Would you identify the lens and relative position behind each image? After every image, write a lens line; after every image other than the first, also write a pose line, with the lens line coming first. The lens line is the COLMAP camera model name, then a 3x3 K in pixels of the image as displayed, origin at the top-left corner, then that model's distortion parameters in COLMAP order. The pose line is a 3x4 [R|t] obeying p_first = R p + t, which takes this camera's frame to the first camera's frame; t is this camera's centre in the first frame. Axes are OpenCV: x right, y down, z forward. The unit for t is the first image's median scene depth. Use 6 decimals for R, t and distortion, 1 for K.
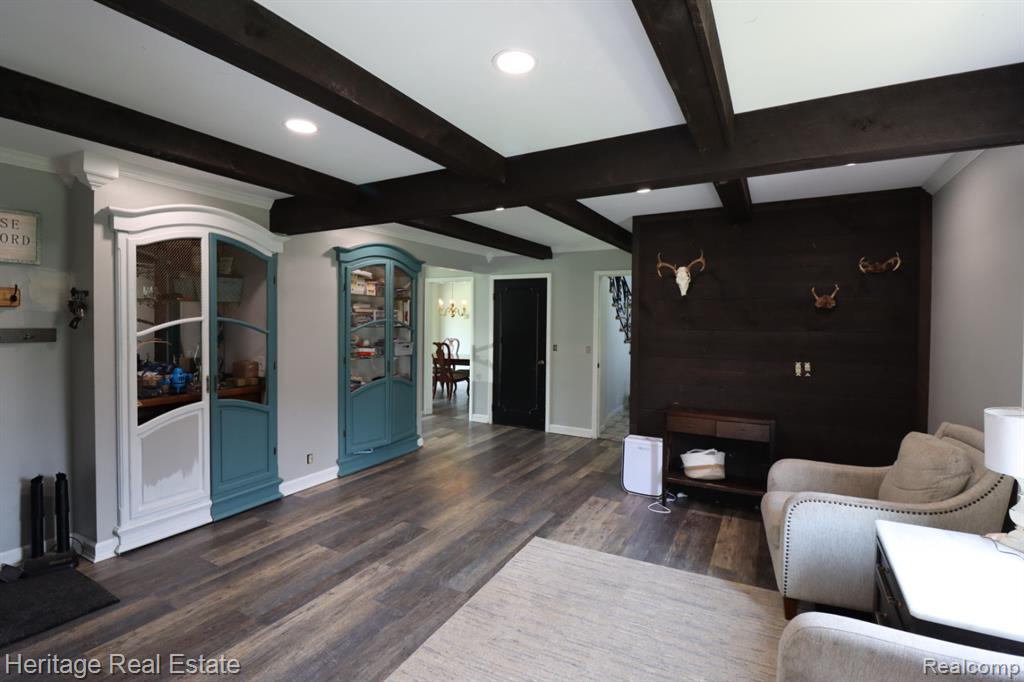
lens RADIAL K [[474.5, 0, 509.5], [0, 474.5, 327.8], [0, 0, 1]] dist [0.002360, -0.014447]
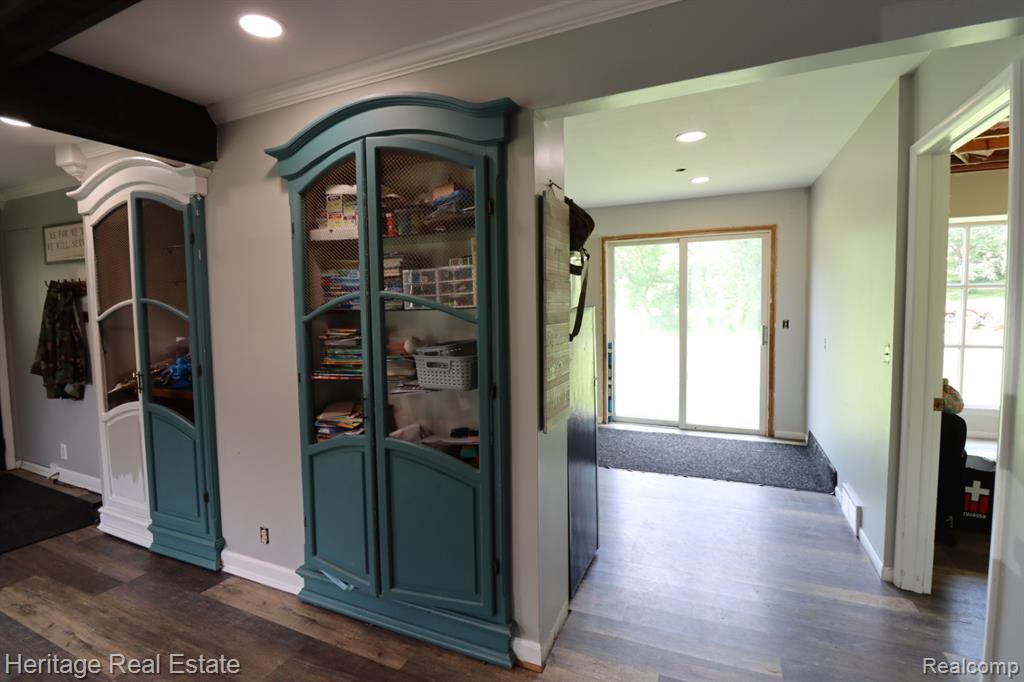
lens RADIAL K [[474.5, 0, 509.5], [0, 474.5, 327.8], [0, 0, 1]] dist [0.002360, -0.014447]
pose [[0.088193, 0.054739, -0.994598, 0.196303], [0.006393, 0.998437, 0.055517, -0.013168], [0.996083, -0.011255, 0.087705, 1.403788]]
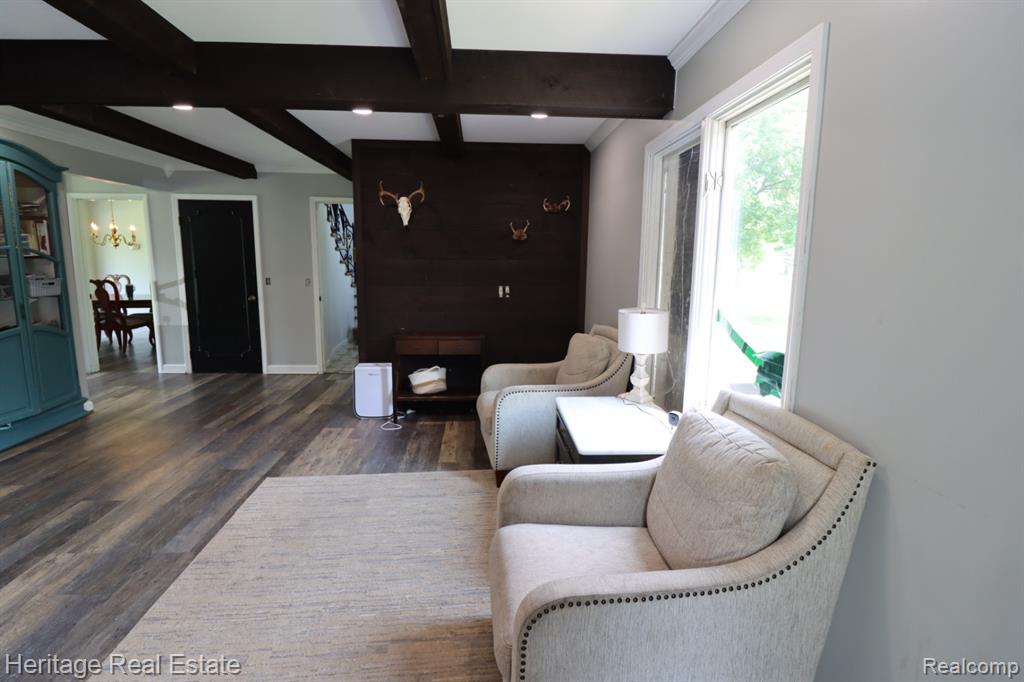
lens RADIAL K [[474.5, 0, 509.5], [0, 474.5, 327.8], [0, 0, 1]] dist [0.002360, -0.014447]
pose [[0.839493, -0.077627, 0.537797, -0.019767], [0.002545, 0.990293, 0.138969, 0.011070], [-0.543365, -0.115294, 0.831542, -0.012200]]
